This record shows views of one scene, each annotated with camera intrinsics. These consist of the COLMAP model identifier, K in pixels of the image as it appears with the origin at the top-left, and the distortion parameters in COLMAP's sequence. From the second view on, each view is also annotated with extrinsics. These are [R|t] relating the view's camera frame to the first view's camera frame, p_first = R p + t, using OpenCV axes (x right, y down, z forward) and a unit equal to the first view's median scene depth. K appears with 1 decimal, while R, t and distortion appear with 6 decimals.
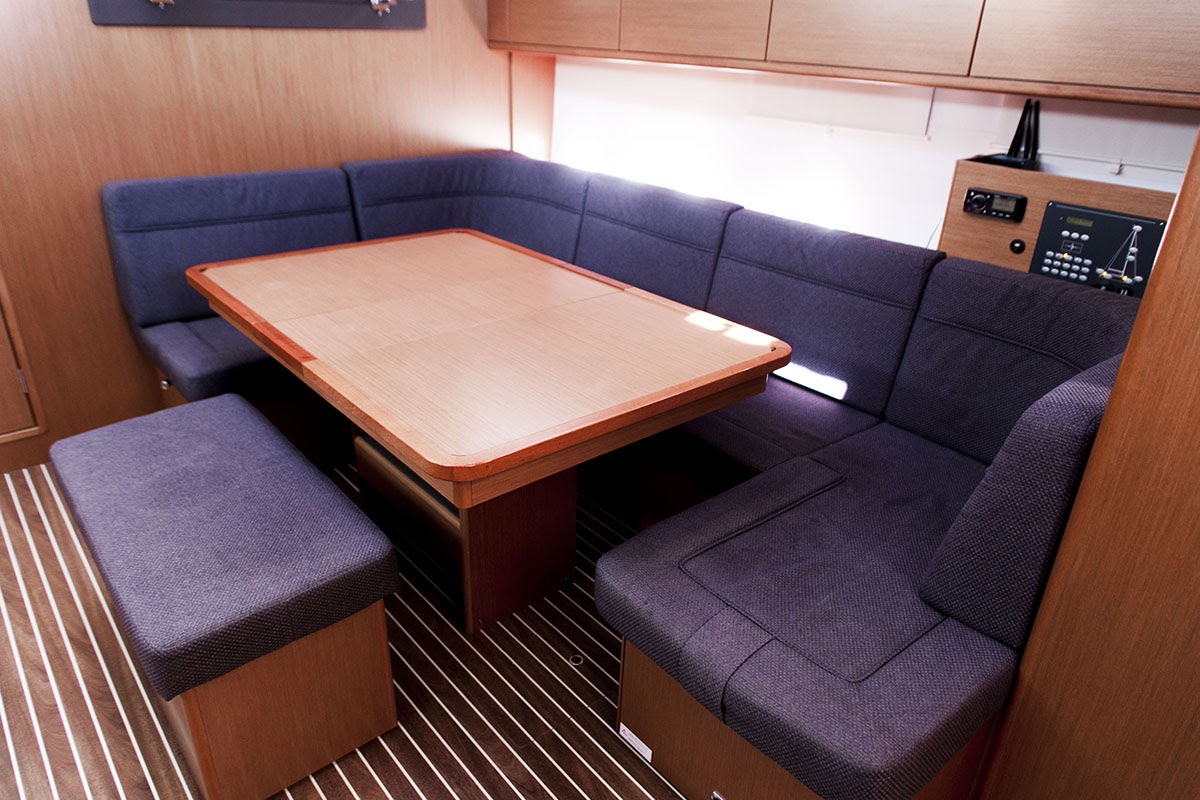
lens RADIAL K [[805.6, 0, 594.1], [0, 805.6, 399.9], [0, 0, 1]] dist [0.002792, -0.003965]
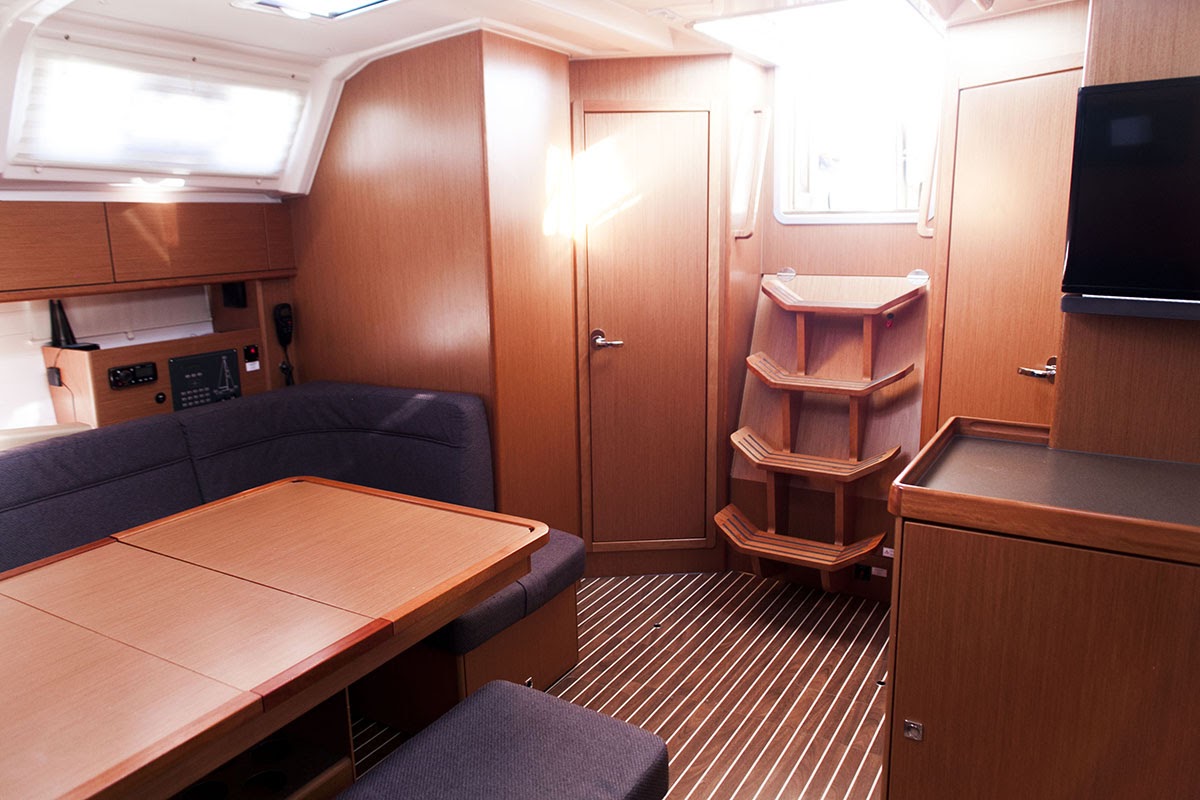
lens RADIAL K [[860.3, 0, 600.0], [0, 860.3, 400.0], [0, 0, 1]] dist [-0.004578, -0.000687]
pose [[-0.324945, -0.225066, 0.918562, -0.980196], [0.410380, 0.841508, 0.351360, -0.386119], [-0.852056, 0.491132, -0.181081, 0.655591]]
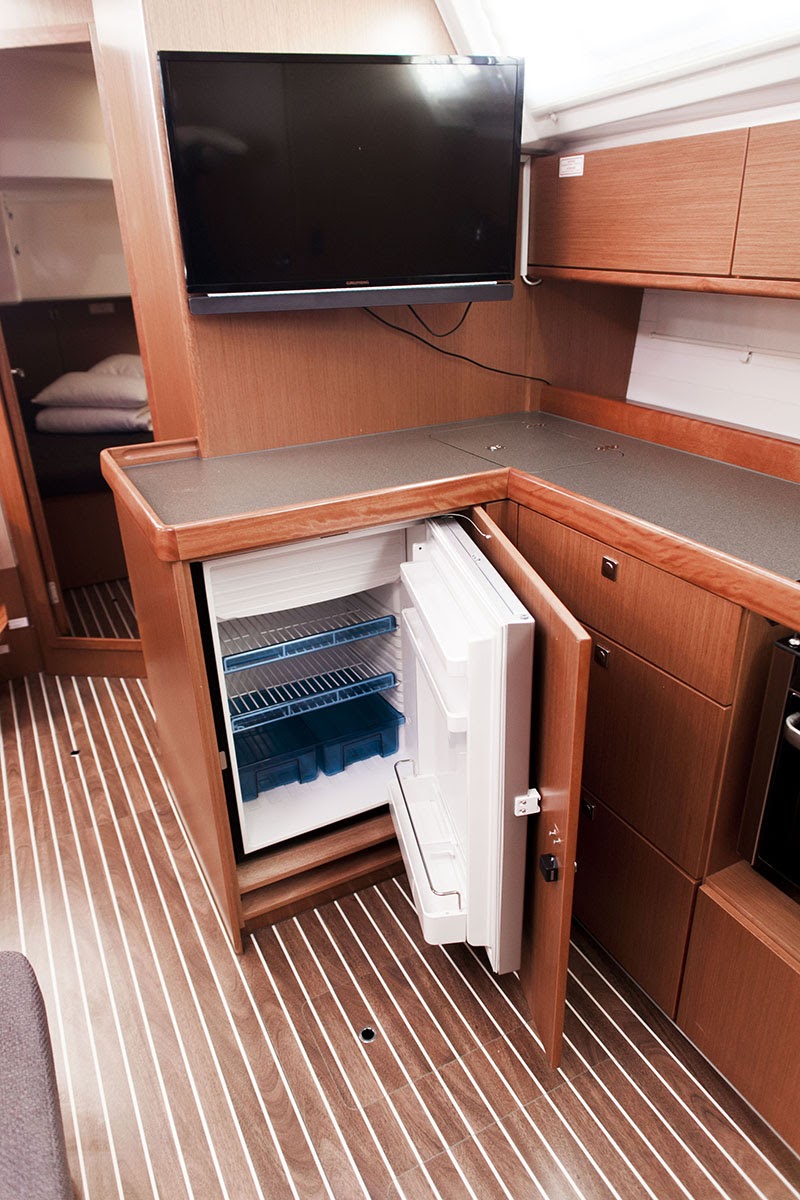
lens RADIAL K [[805.6, 0, 398.1], [0, 805.6, 606.8], [0, 0, 1]] dist [0.002792, -0.003965]
pose [[-0.974044, -0.098935, 0.203595, -0.680352], [0.094814, 0.638405, 0.763839, -0.364547], [-0.205546, 0.763316, -0.612454, 0.721413]]
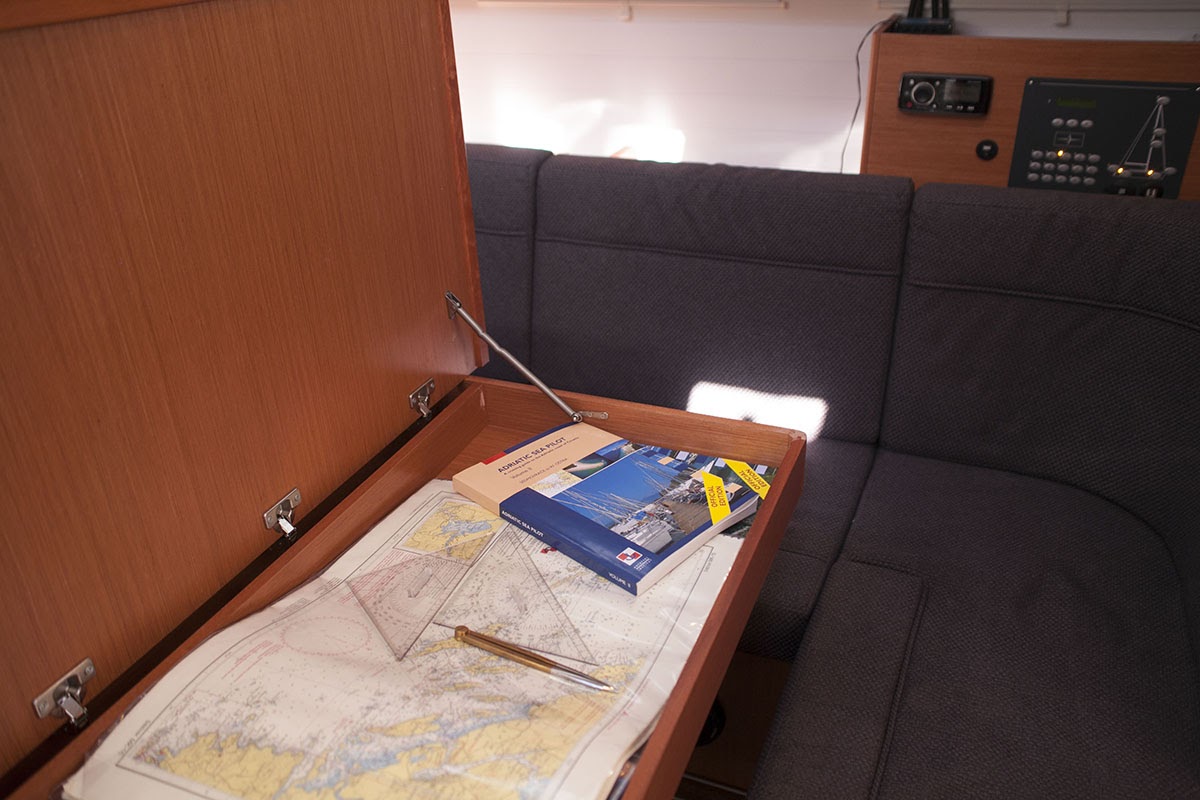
lens RADIAL K [[1001.5, 0, 600.0], [0, 1001.5, 400.0], [0, 0, 1]] dist [-0.043091, 0.093953]
pose [[0.887054, -0.263931, 0.378783, -0.140321], [0.244991, 0.964526, 0.098335, -0.150920], [-0.391300, 0.005569, 0.920247, 0.357213]]
